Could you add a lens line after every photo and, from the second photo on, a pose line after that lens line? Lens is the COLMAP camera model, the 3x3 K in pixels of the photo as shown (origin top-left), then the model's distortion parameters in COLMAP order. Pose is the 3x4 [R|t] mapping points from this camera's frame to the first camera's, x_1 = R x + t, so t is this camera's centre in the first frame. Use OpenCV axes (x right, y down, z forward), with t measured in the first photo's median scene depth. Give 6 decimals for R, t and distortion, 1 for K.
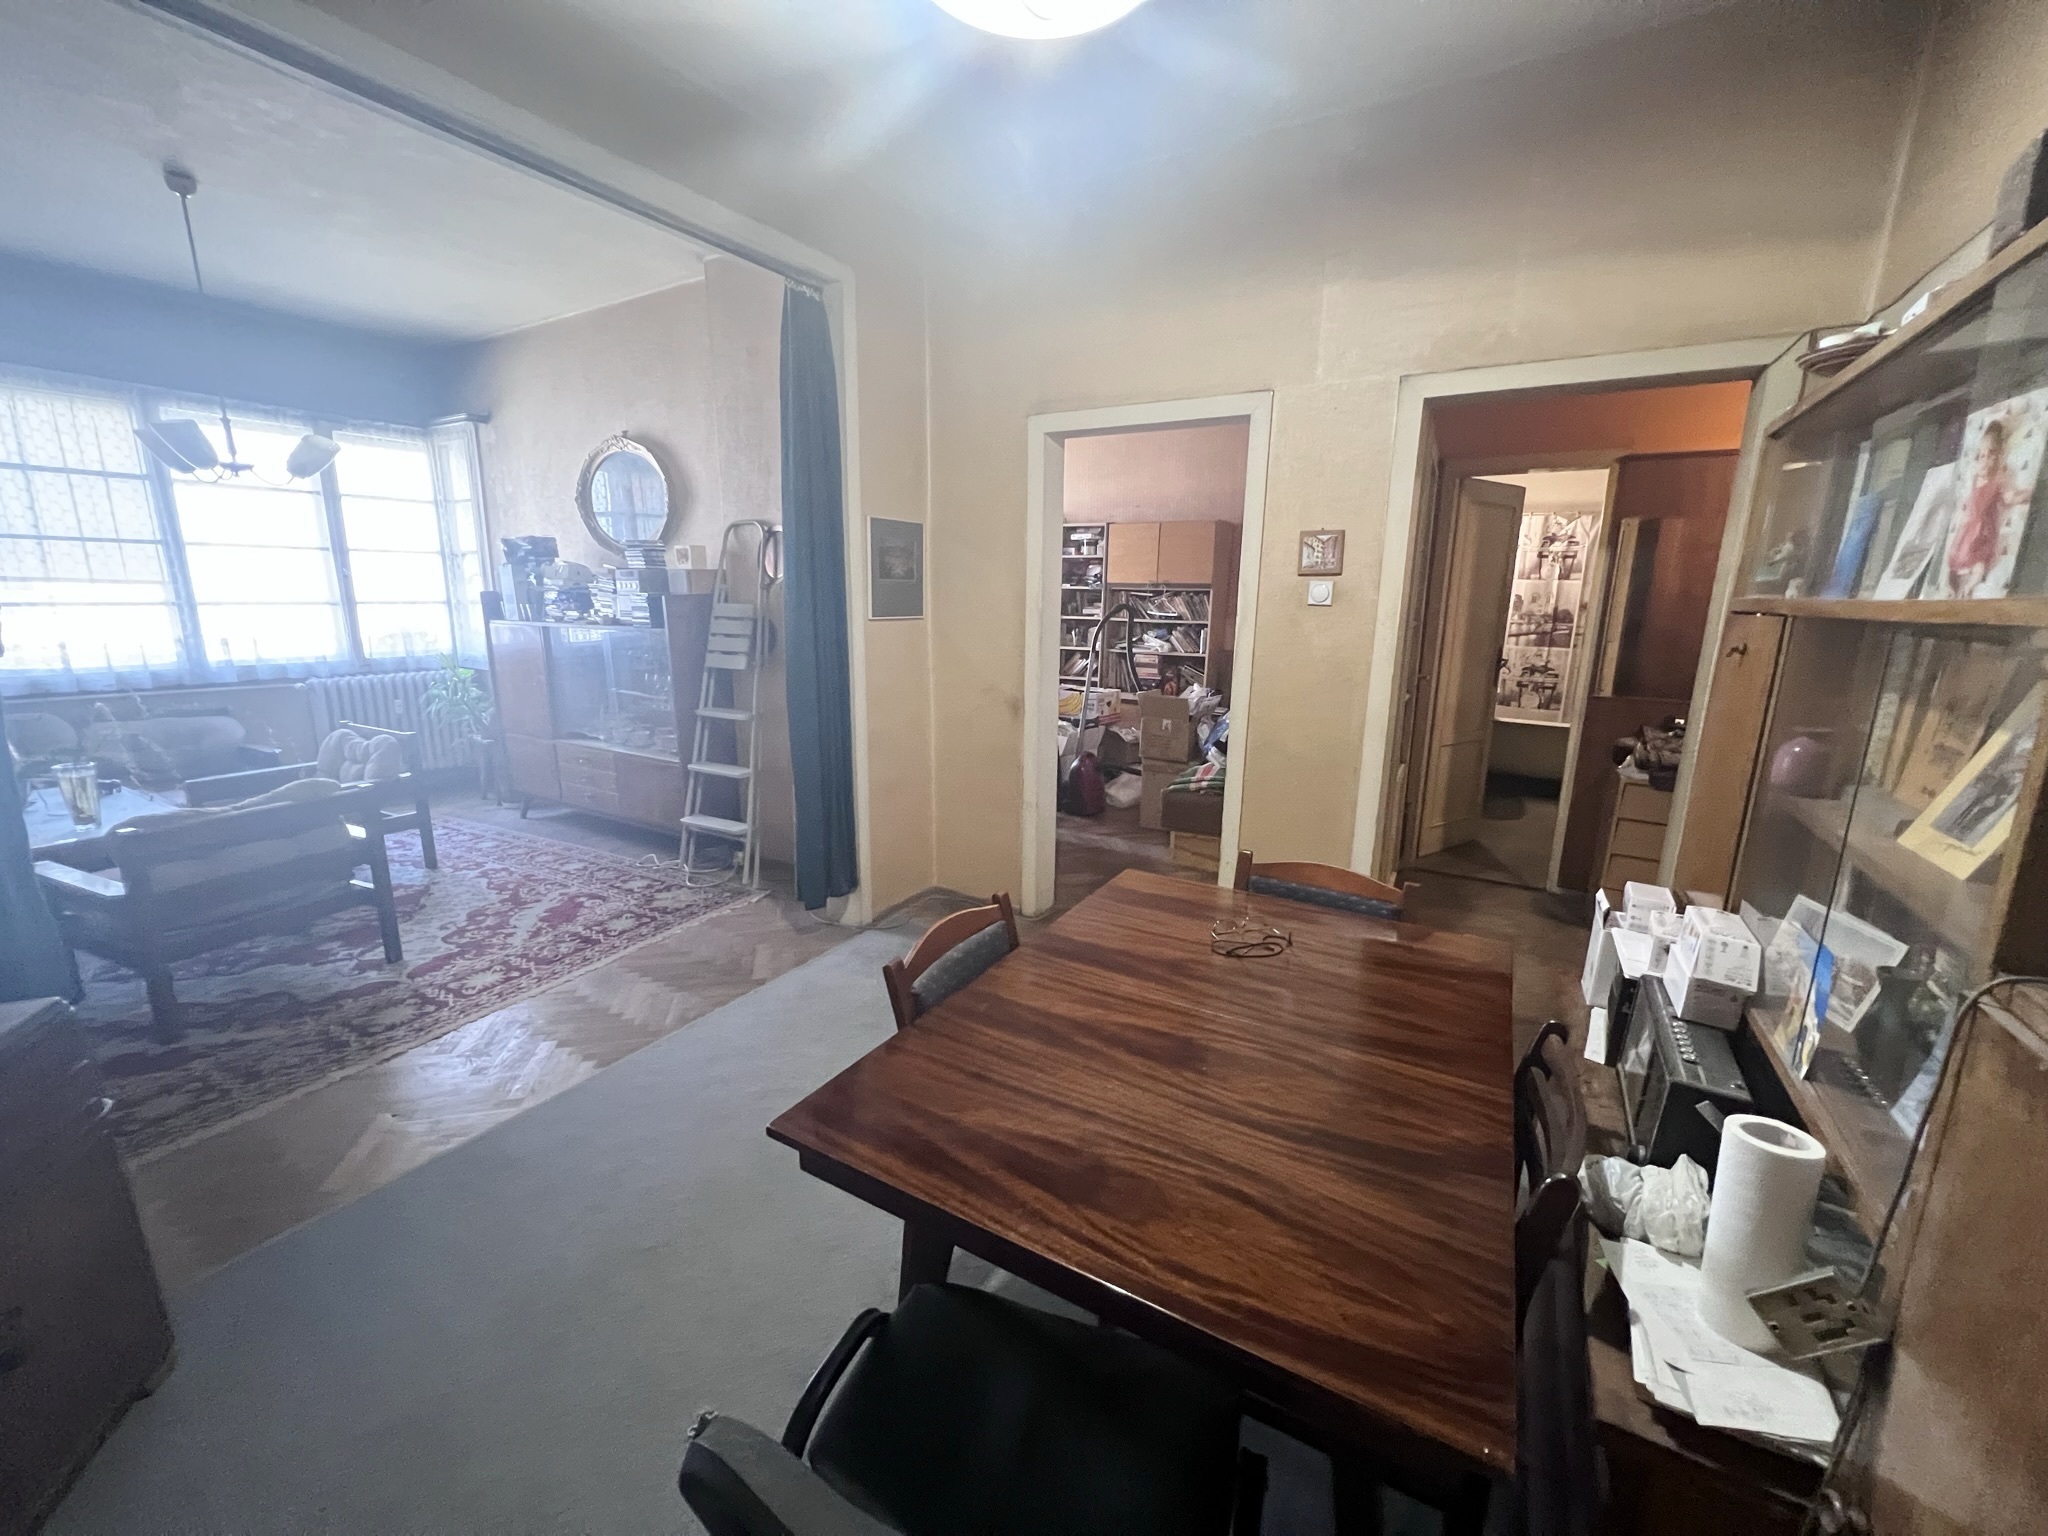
lens RADIAL K [[814.7, 0, 1028.1], [0, 814.7, 770.8], [0, 0, 1]] dist [-0.002783, 0.000380]
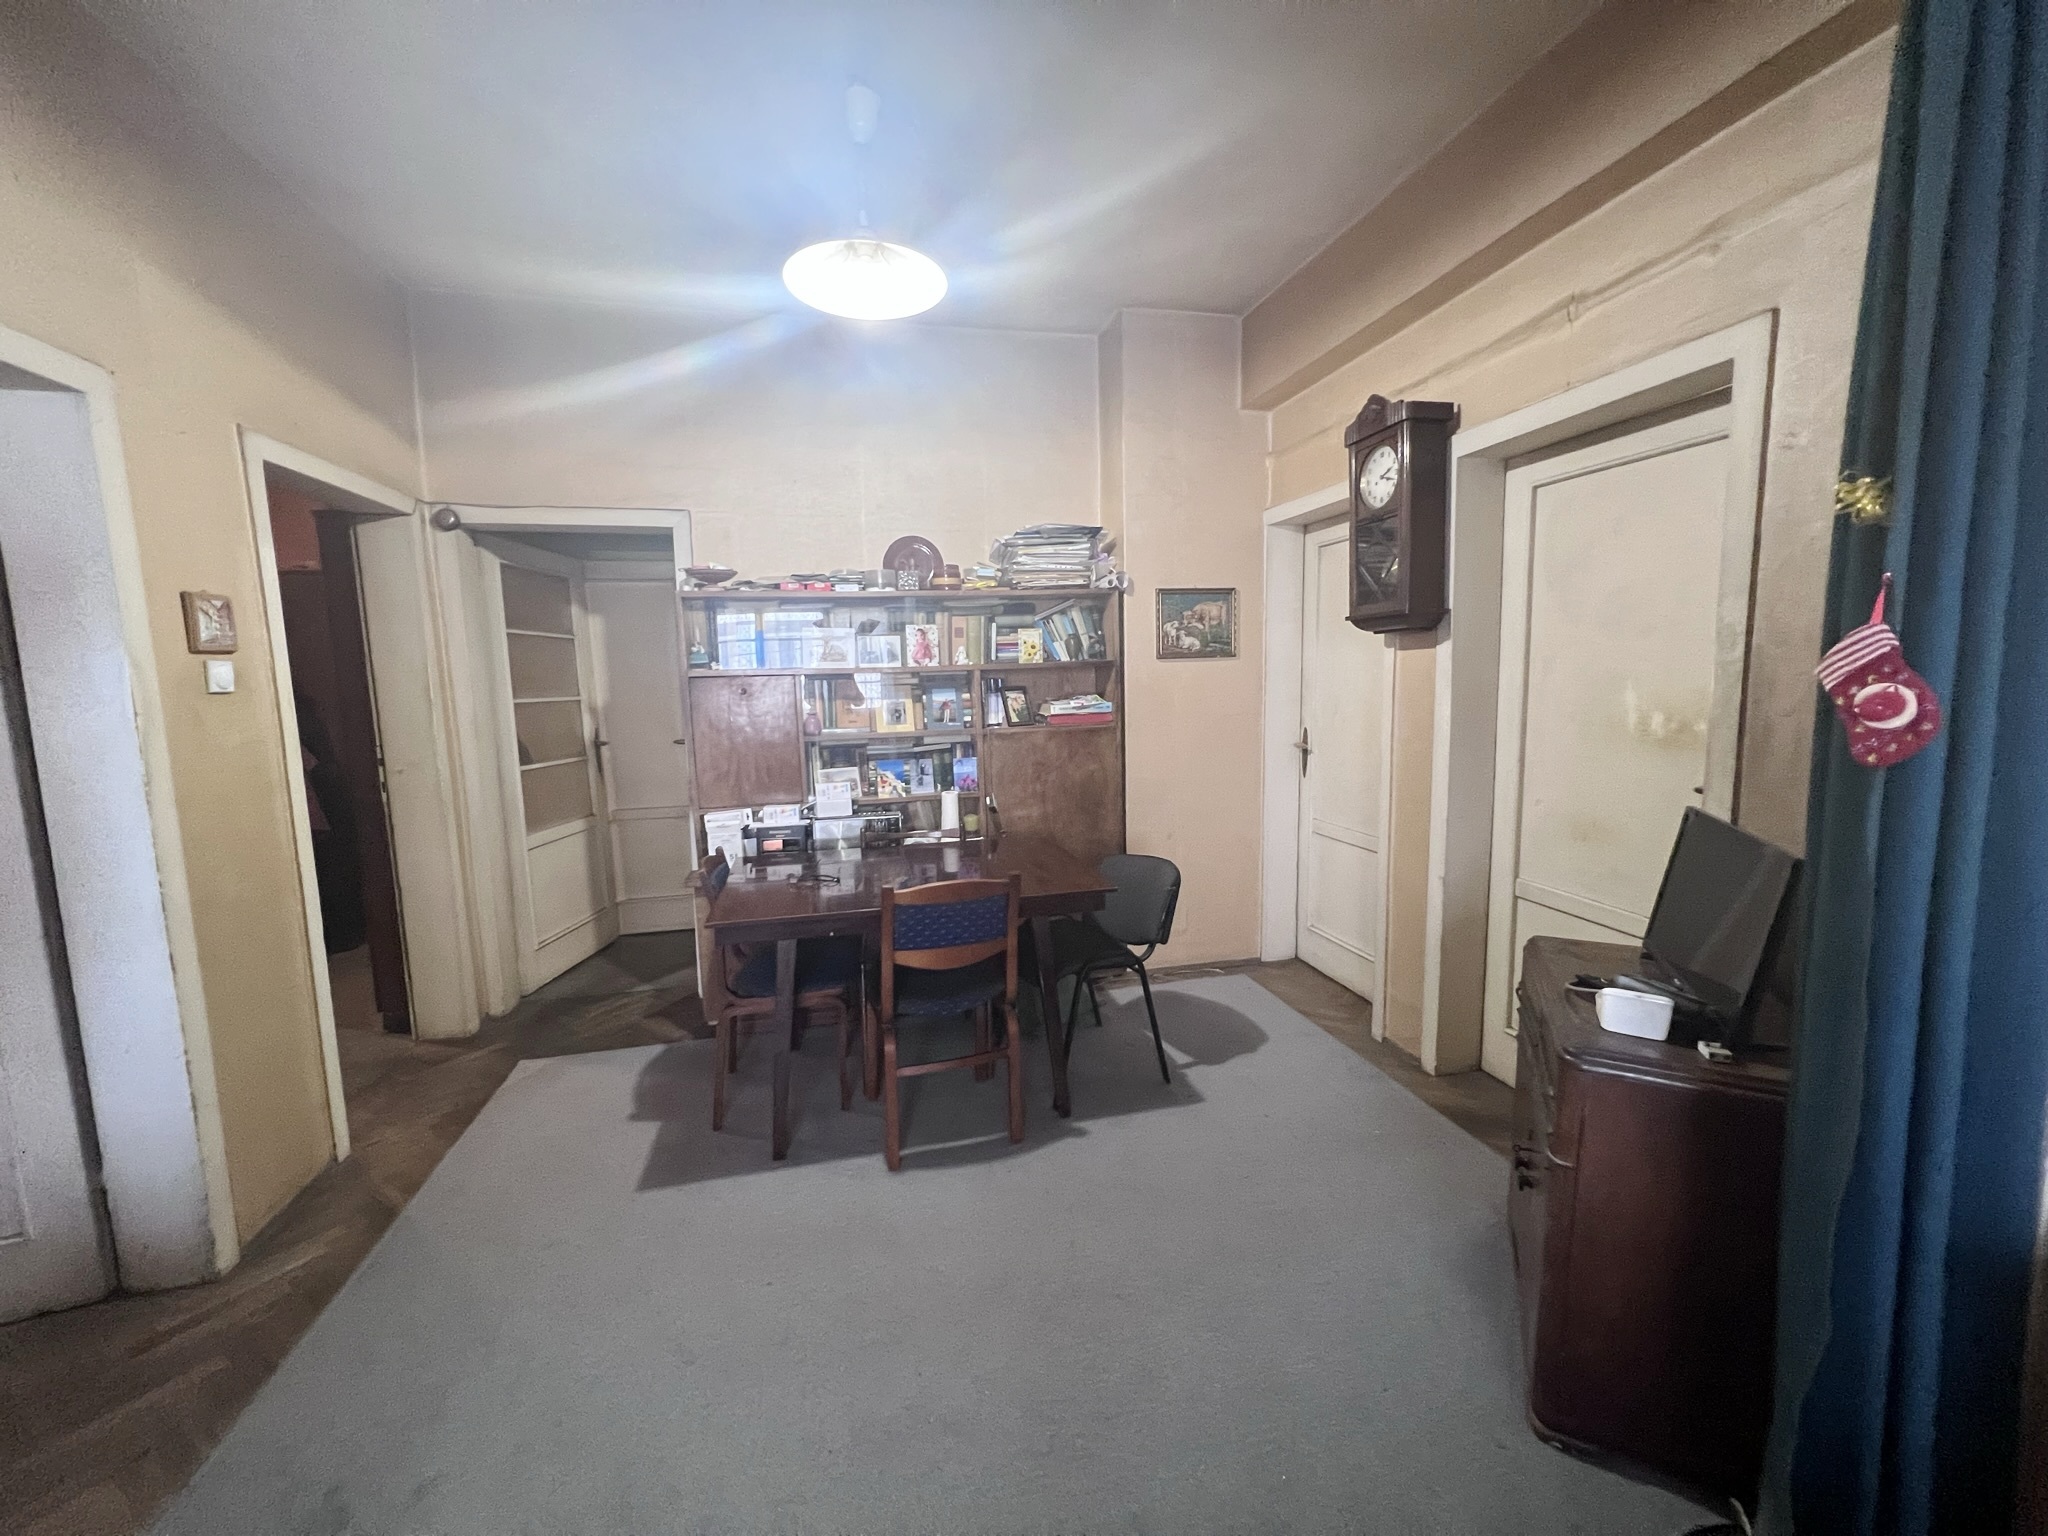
lens RADIAL K [[814.7, 0, 1033.5], [0, 814.7, 768.9], [0, 0, 1]] dist [-0.002783, 0.000380]
pose [[-0.694801, -0.087381, 0.713874, -0.682244], [0.165519, 0.946520, 0.276954, -0.218048], [-0.699896, 0.310588, -0.643180, 0.969478]]
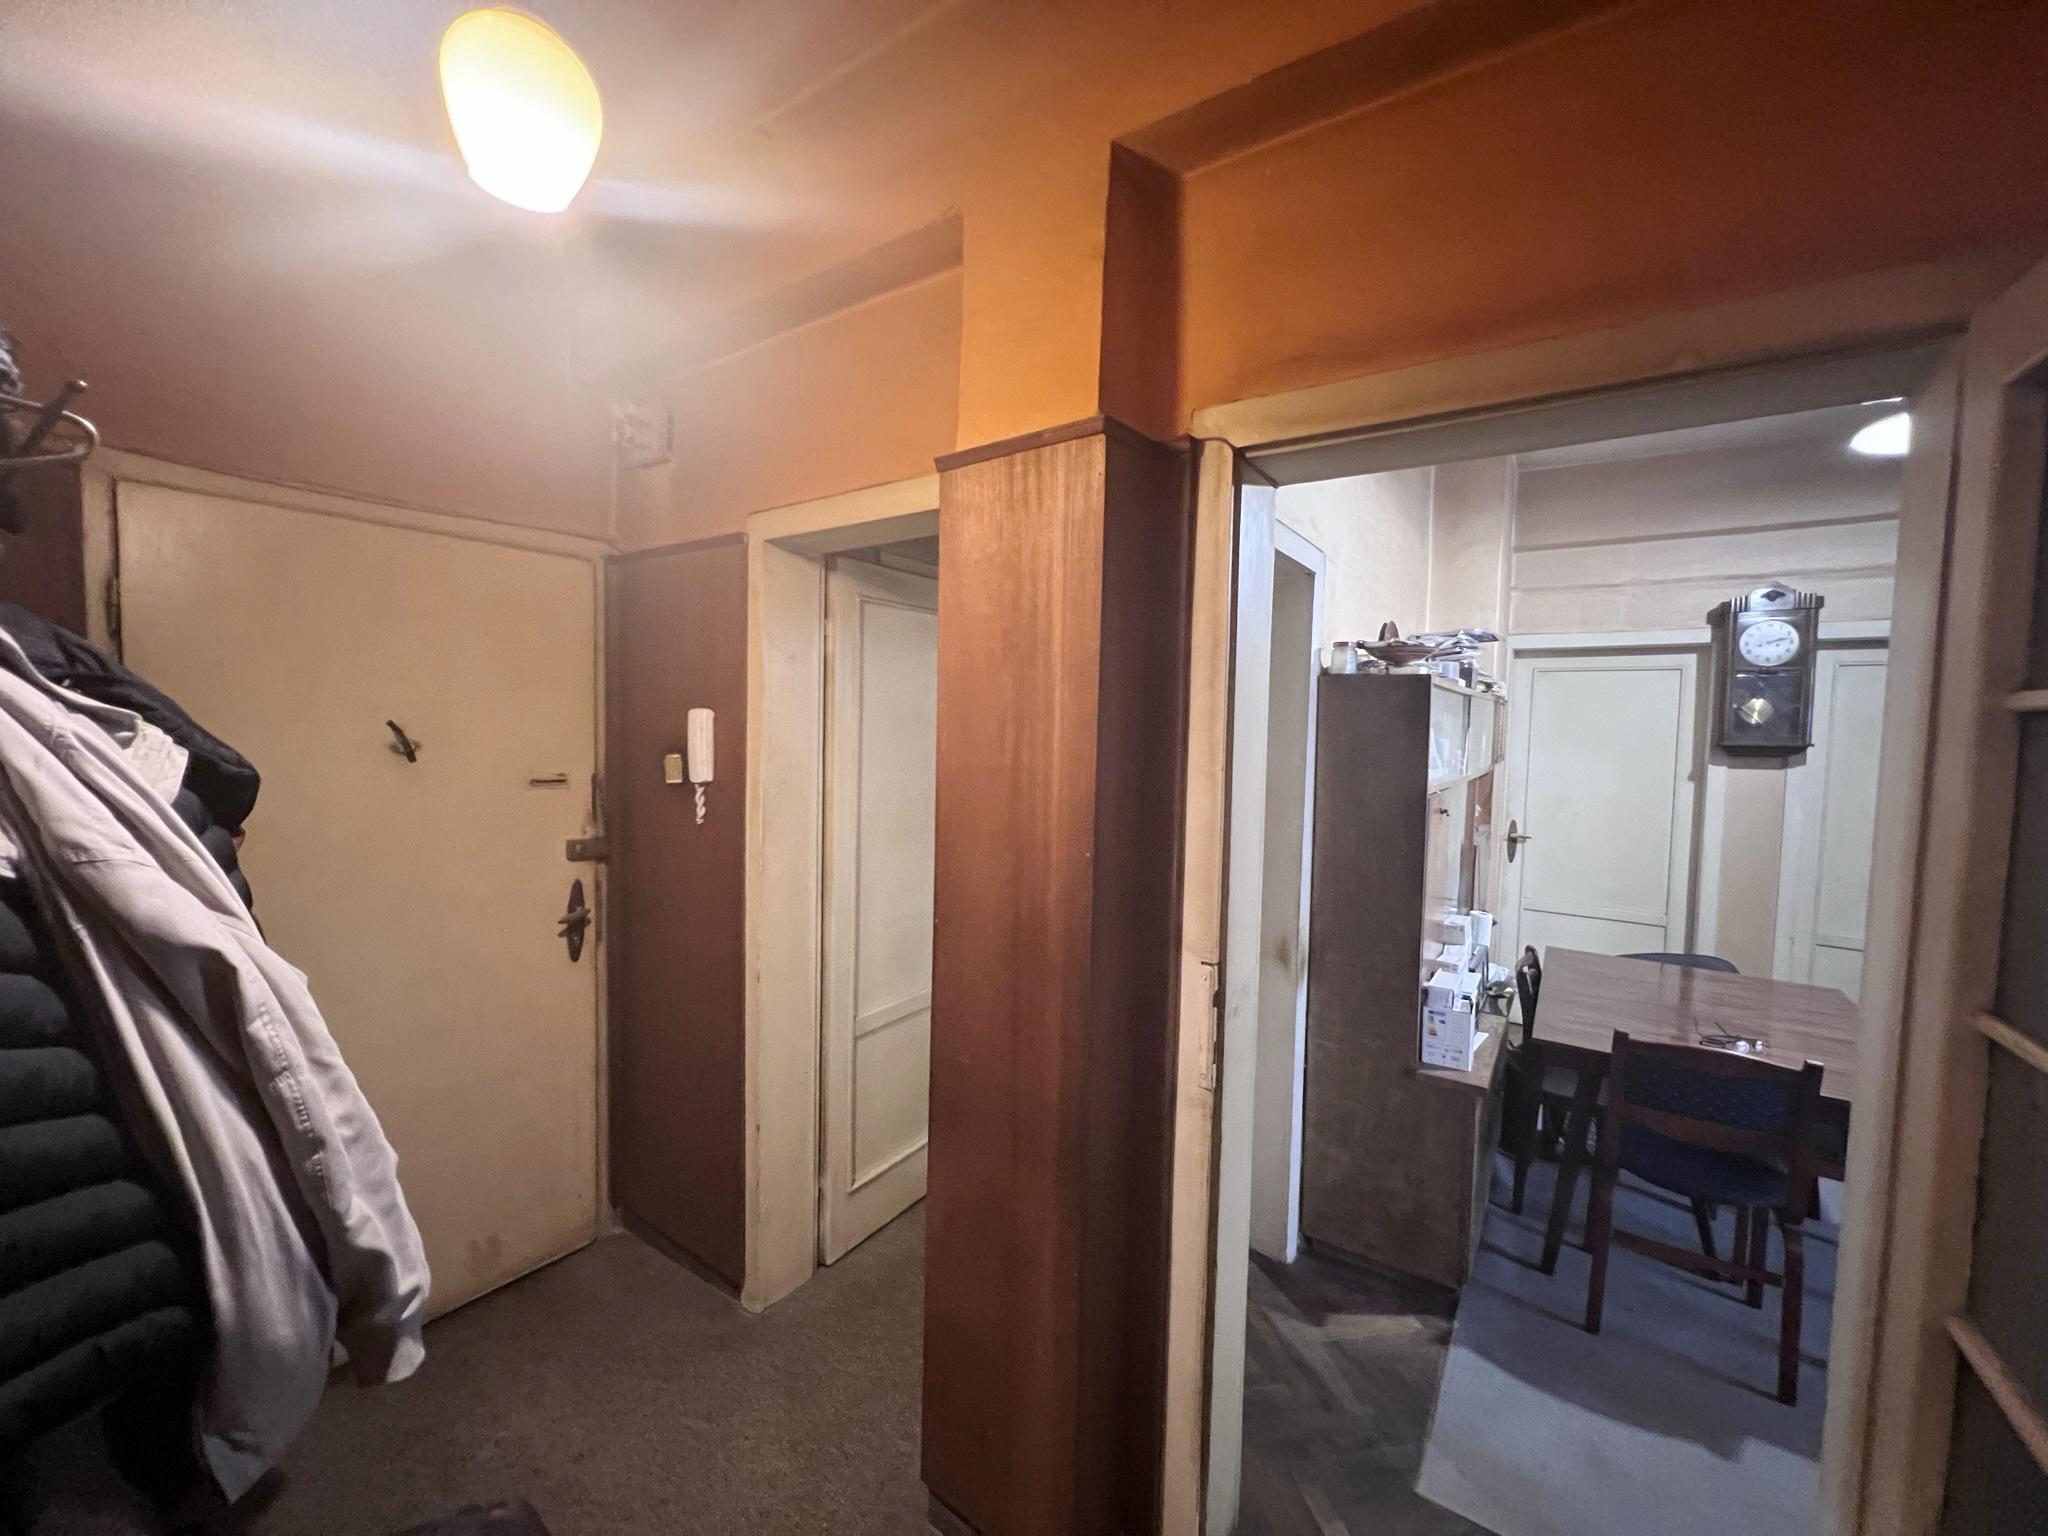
lens RADIAL K [[814.7, 0, 1039.7], [0, 814.7, 768.9], [0, 0, 1]] dist [-0.002783, 0.000380]
pose [[-0.996863, -0.050884, 0.060614, 0.793974], [-0.032824, 0.962755, 0.268376, -0.324340], [-0.072013, 0.265545, -0.961405, 1.320939]]
